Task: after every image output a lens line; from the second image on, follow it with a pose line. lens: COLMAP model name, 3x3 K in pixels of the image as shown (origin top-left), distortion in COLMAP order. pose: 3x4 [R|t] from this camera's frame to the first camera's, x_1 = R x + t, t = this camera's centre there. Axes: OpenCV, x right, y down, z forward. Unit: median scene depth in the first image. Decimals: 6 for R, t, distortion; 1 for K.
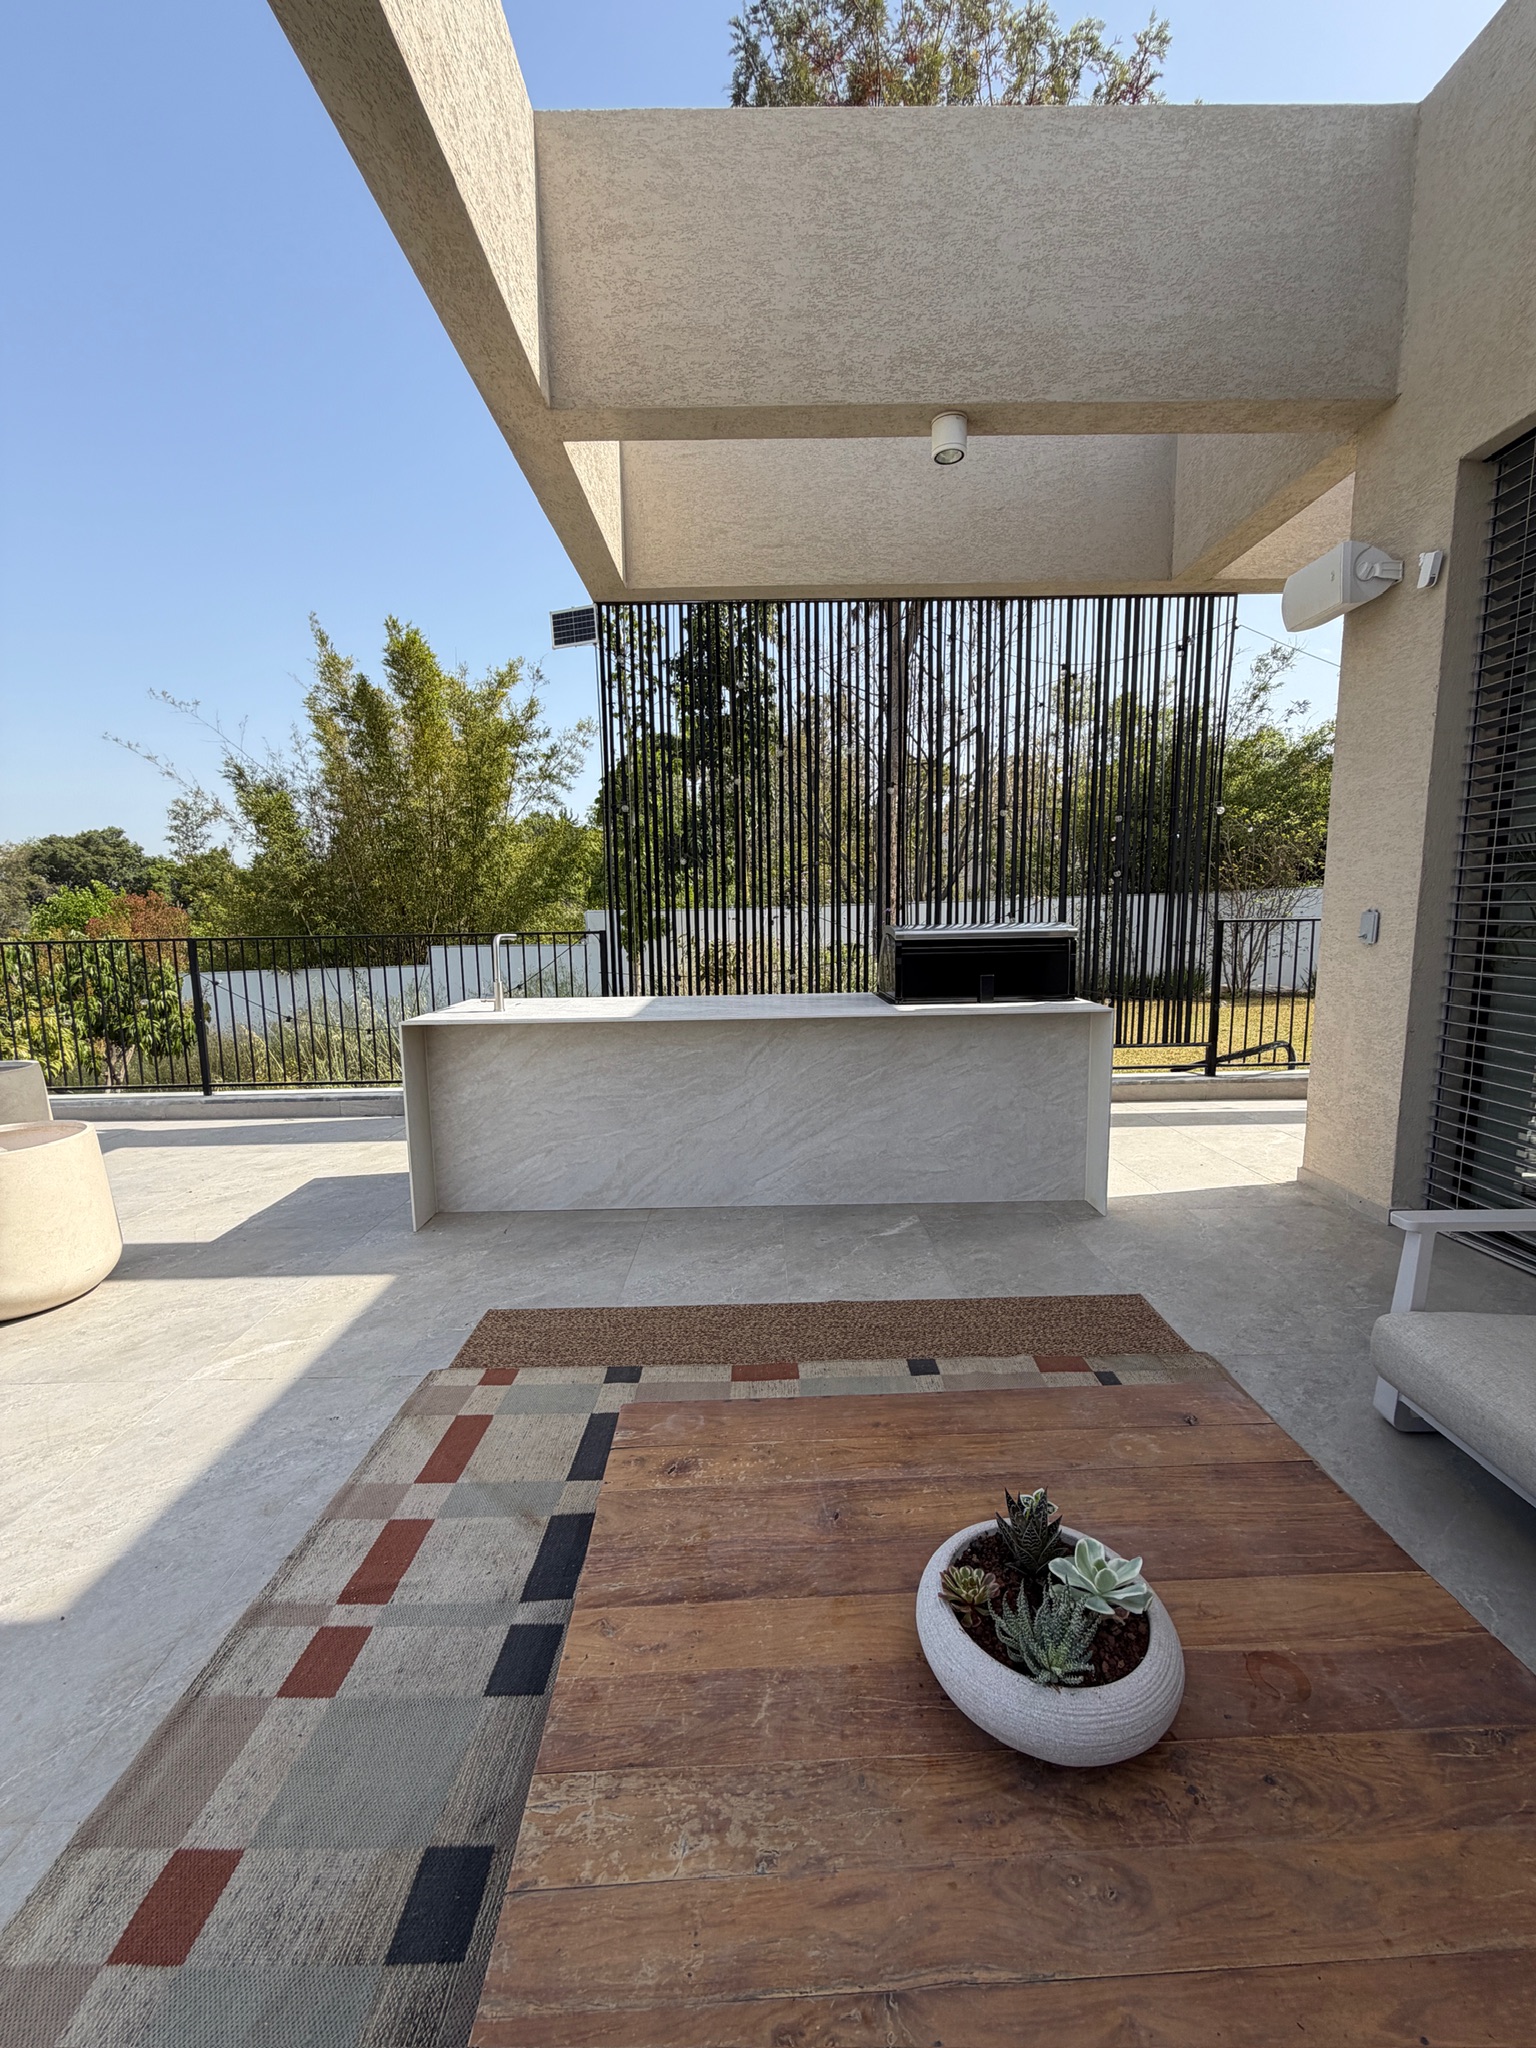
lens RADIAL K [[805.9, 0, 768.0], [0, 805.9, 1024.0], [0, 0, 1]] dist [-0.007972, -0.000320]
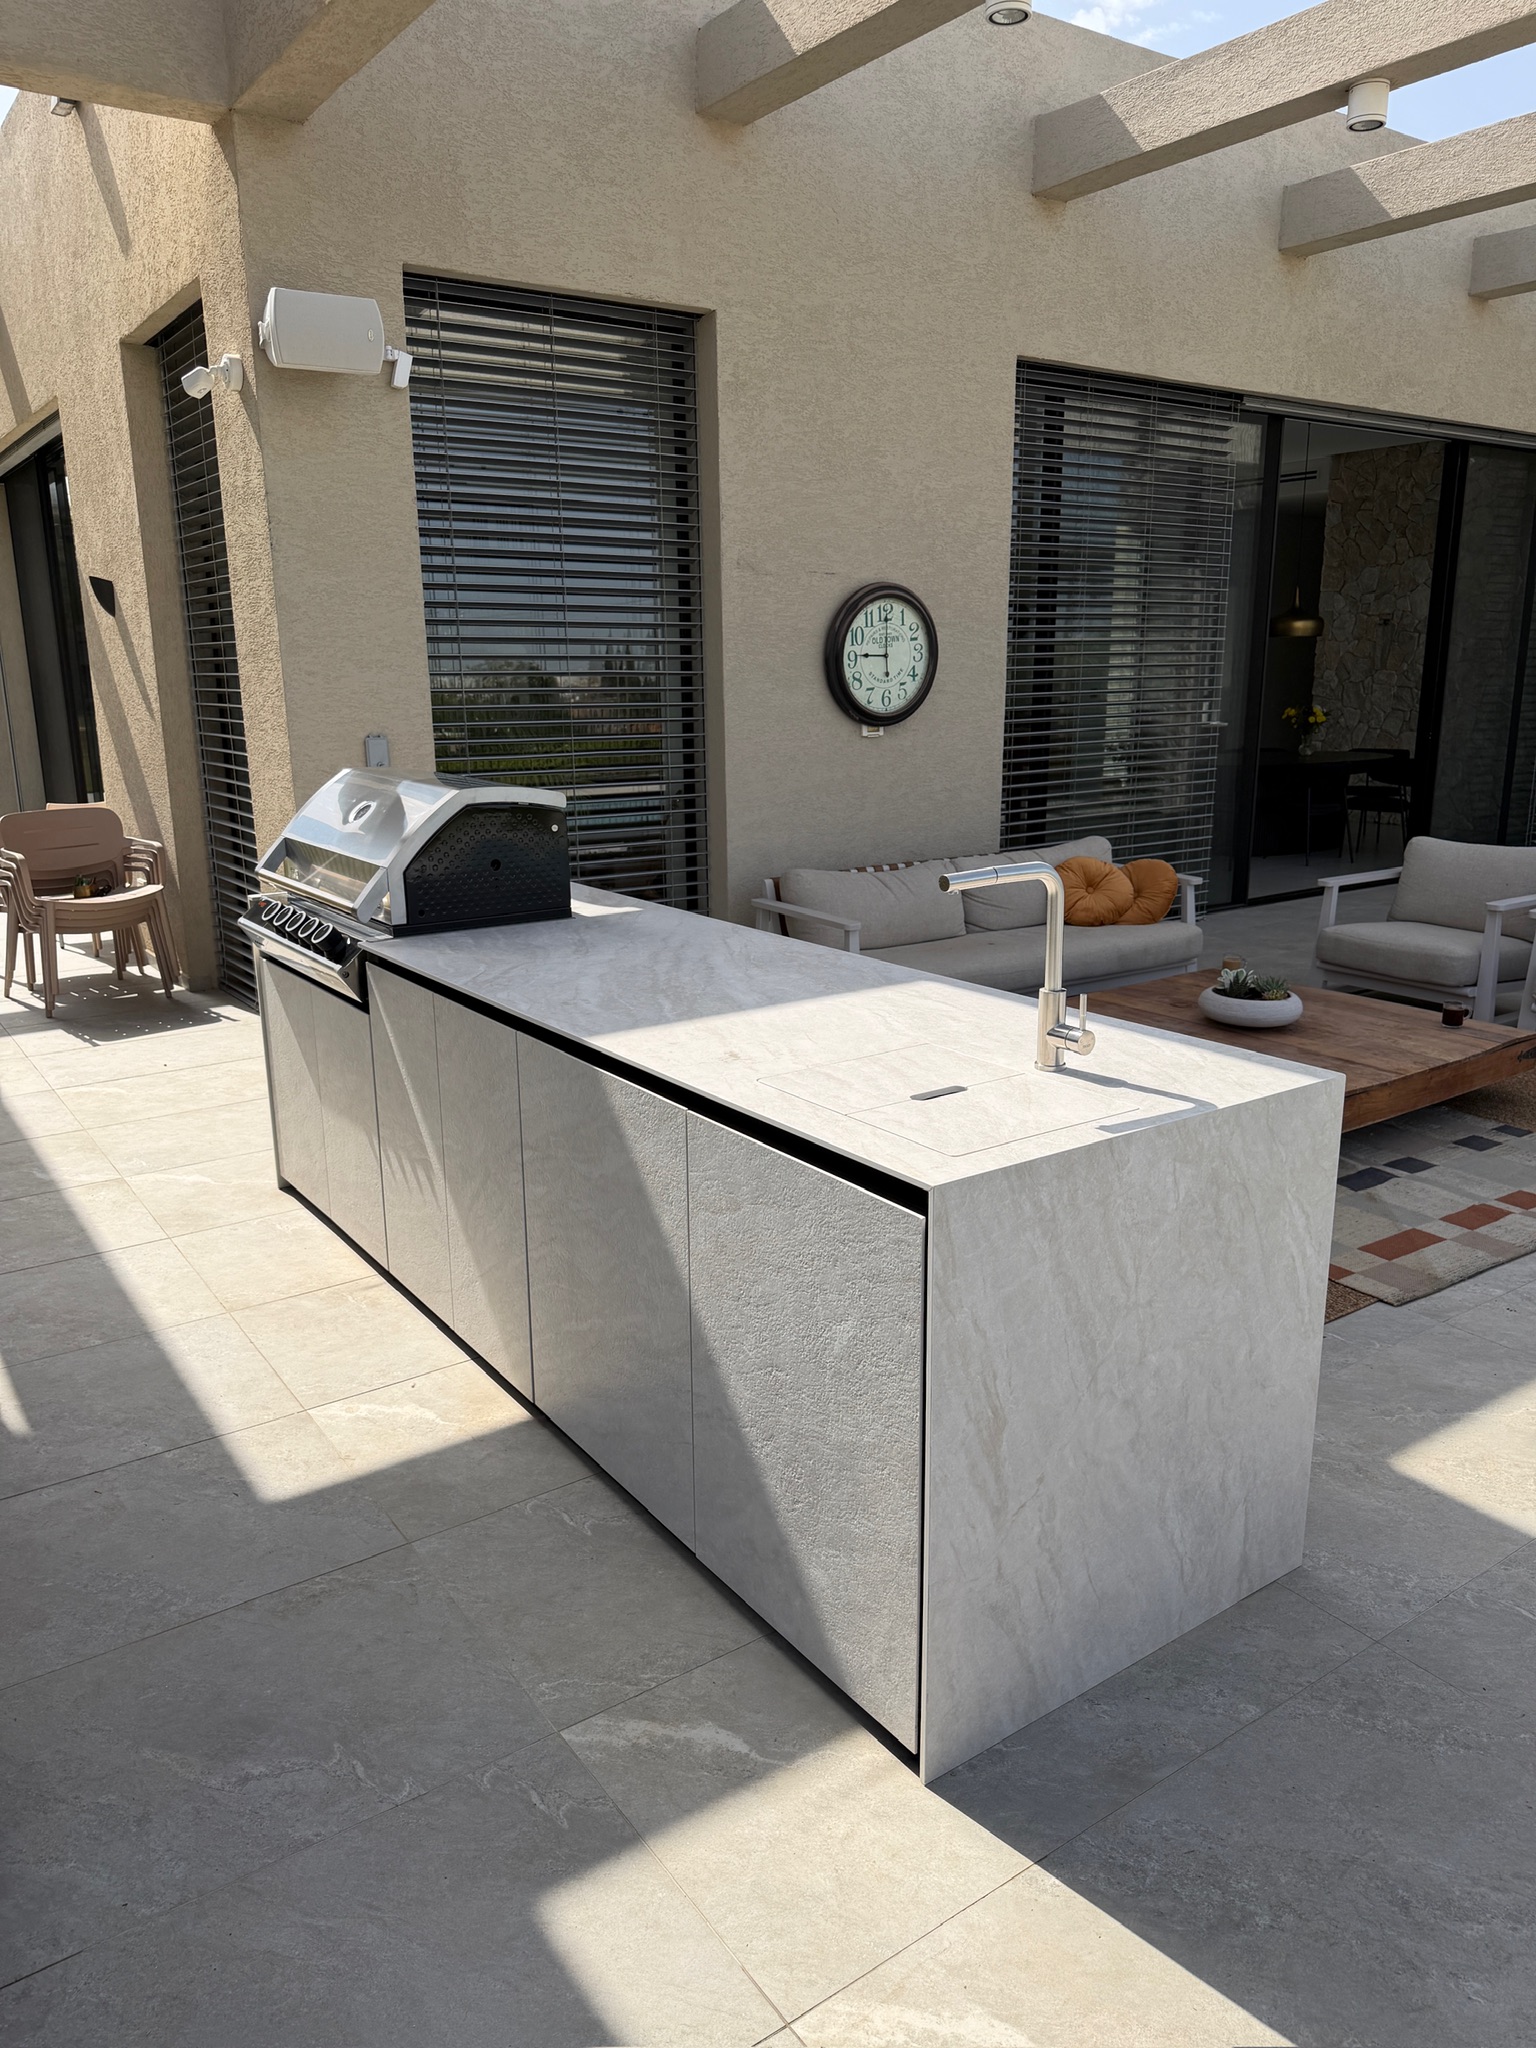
lens RADIAL K [[1439.1, 0, 768.0], [0, 1439.1, 1024.0], [0, 0, 1]] dist [0.053564, -0.095761]
pose [[-0.563006, -0.183540, 0.805814, -0.797475], [0.125967, 0.944579, 0.303156, -0.253752], [-0.816796, 0.272185, -0.508684, 1.458751]]
